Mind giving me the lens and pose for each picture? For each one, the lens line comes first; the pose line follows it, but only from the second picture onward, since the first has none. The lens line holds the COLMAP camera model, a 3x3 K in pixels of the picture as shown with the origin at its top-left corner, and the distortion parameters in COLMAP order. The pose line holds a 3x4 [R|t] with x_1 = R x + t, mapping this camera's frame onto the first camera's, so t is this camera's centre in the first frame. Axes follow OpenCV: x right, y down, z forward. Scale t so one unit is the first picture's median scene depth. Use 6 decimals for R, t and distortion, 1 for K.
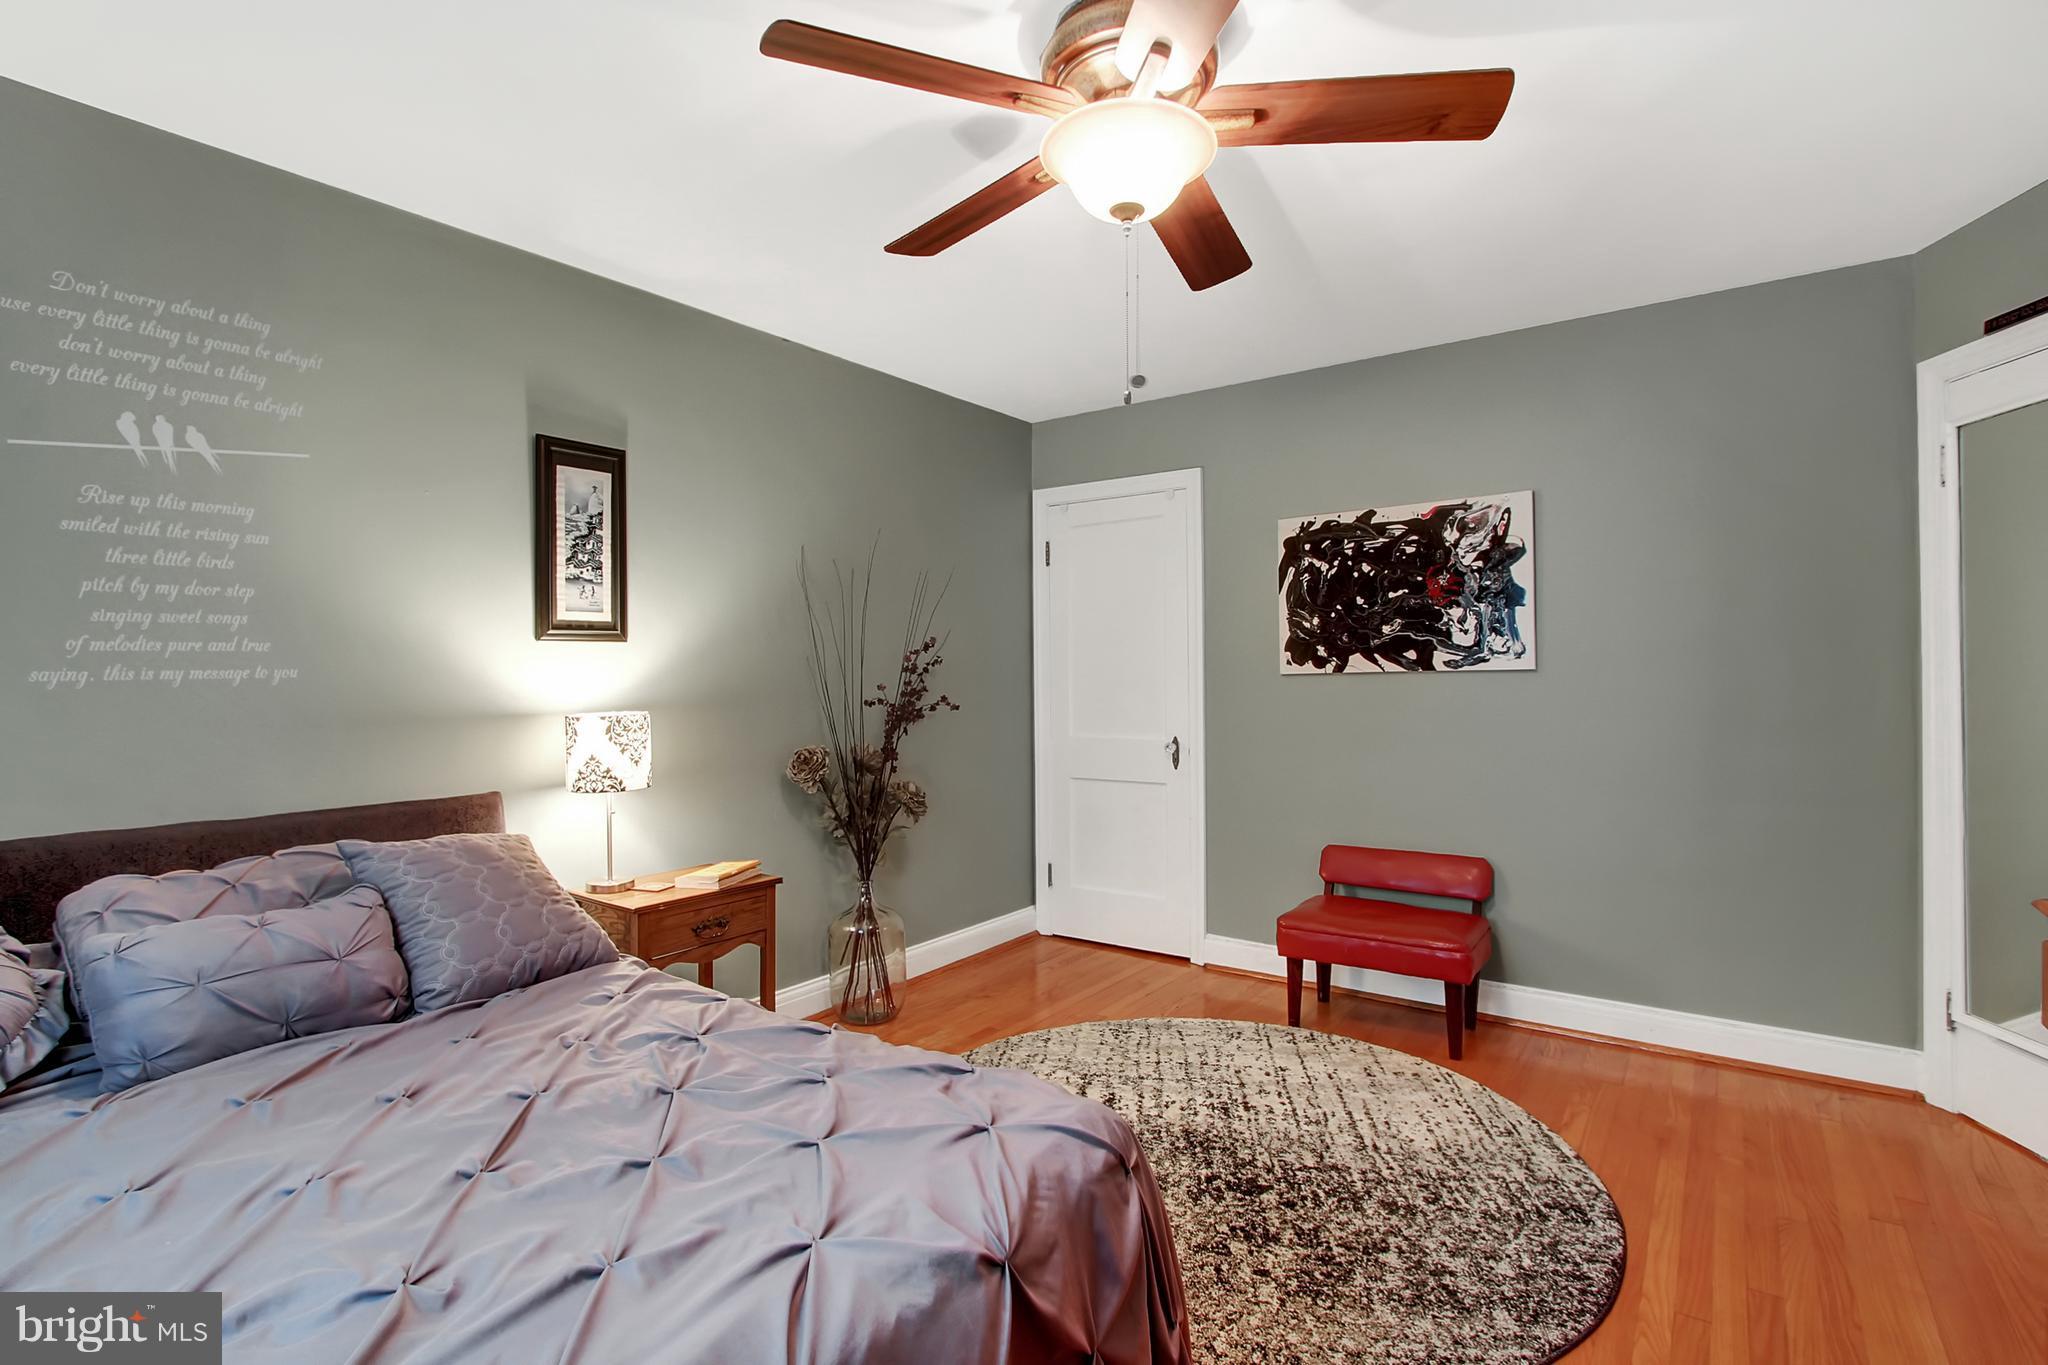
lens RADIAL K [[980.7, 0, 1028.6], [0, 980.7, 682.3], [0, 0, 1]] dist [-0.013650, 0.000790]
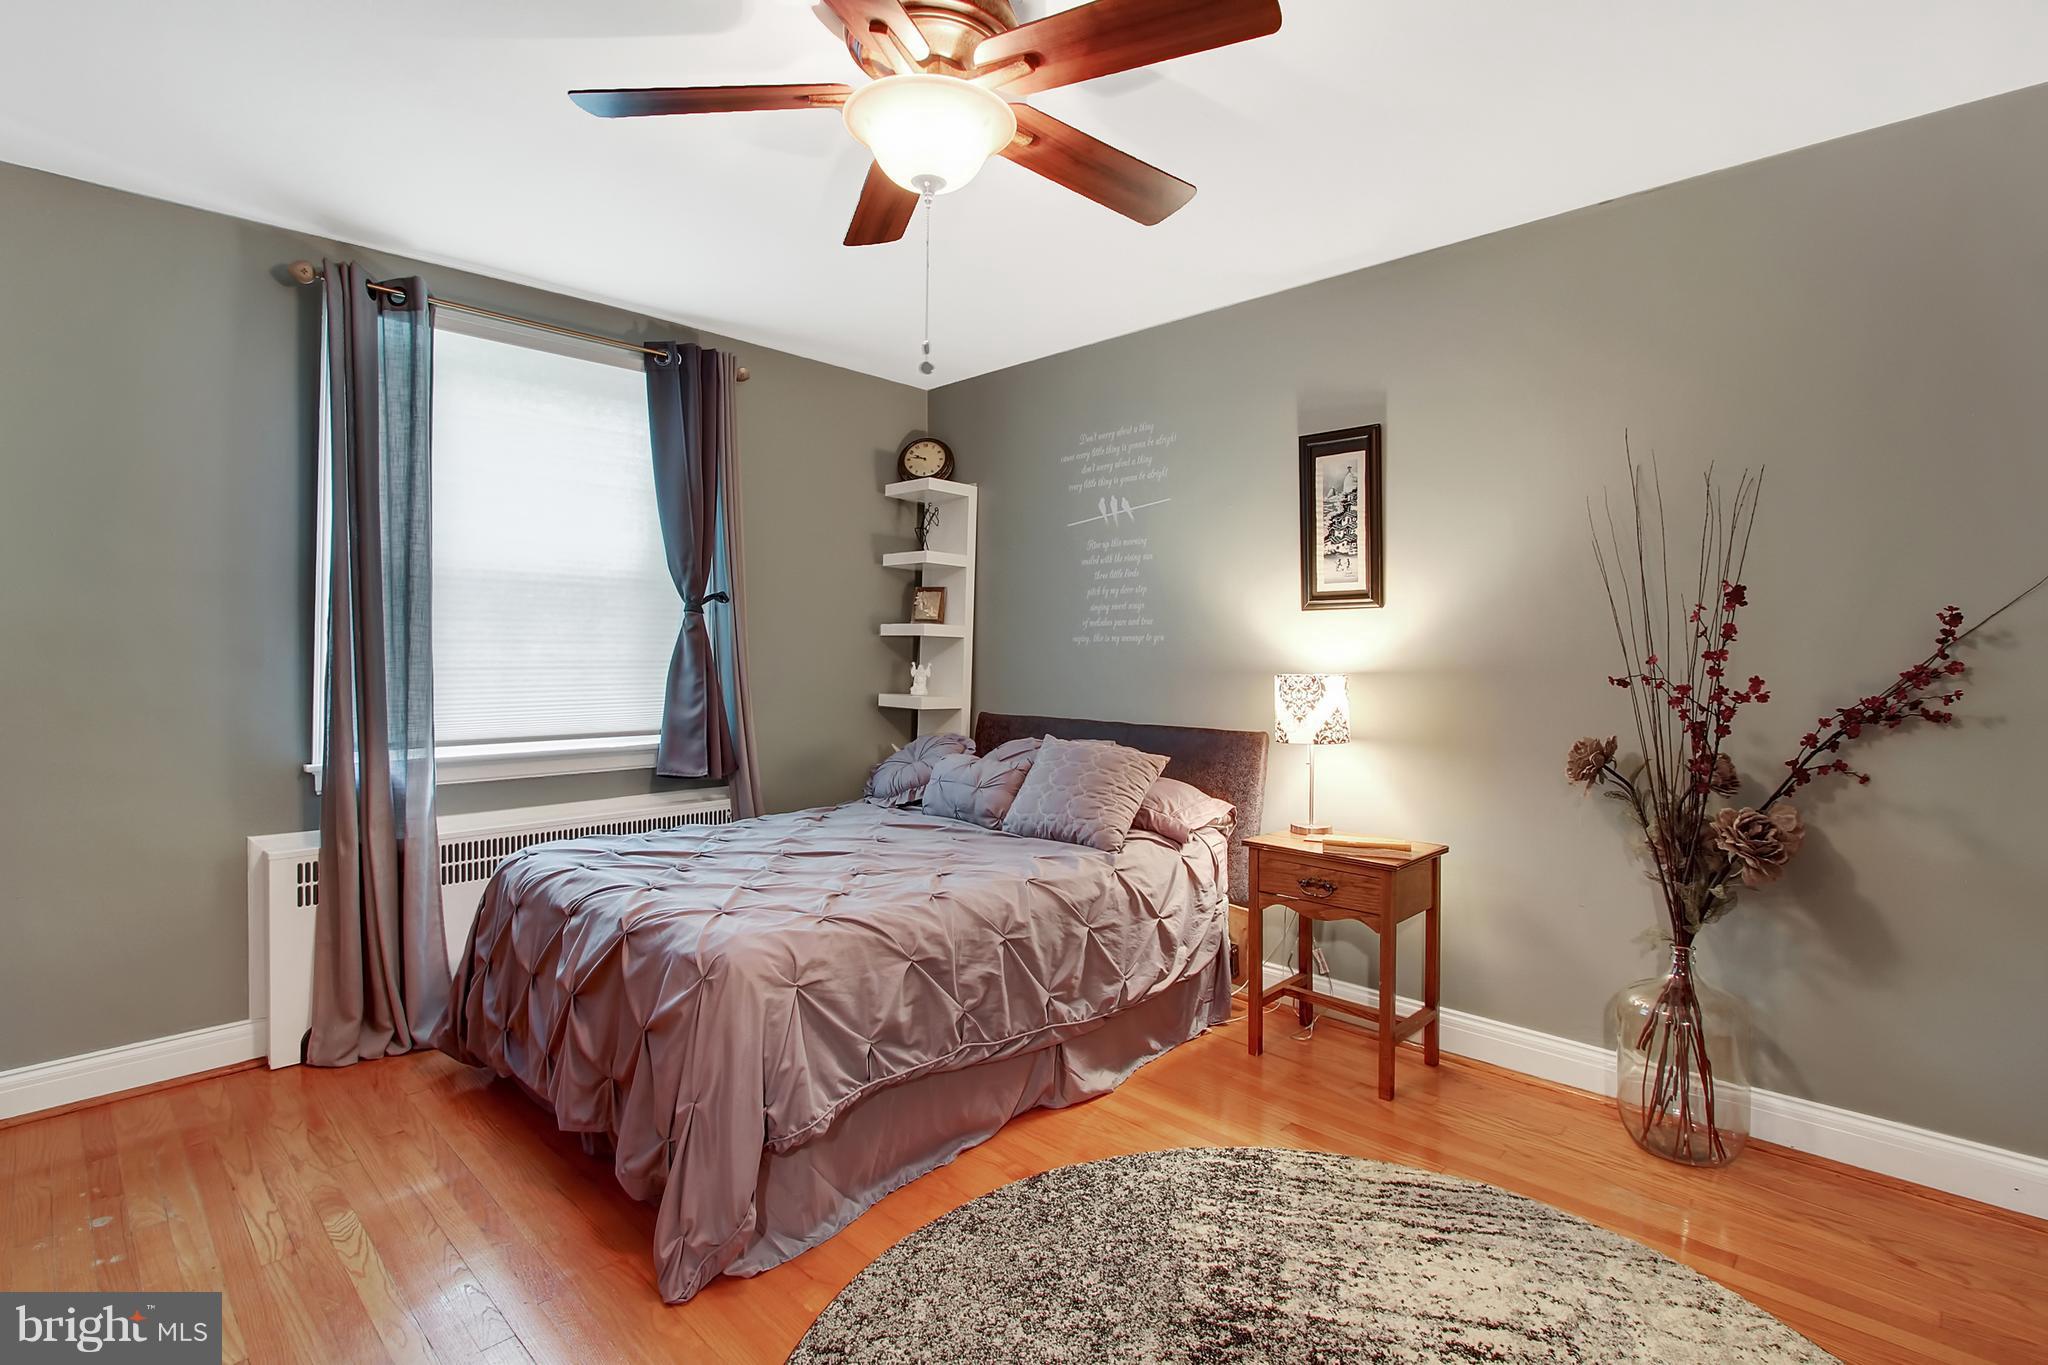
lens RADIAL K [[980.7, 0, 1028.6], [0, 980.7, 682.3], [0, 0, 1]] dist [-0.013650, 0.000790]
pose [[-0.144198, 0.041461, -0.988680, 0.717490], [-0.015230, 0.998911, 0.044111, -0.003547], [0.989432, 0.021418, -0.143409, 0.837262]]
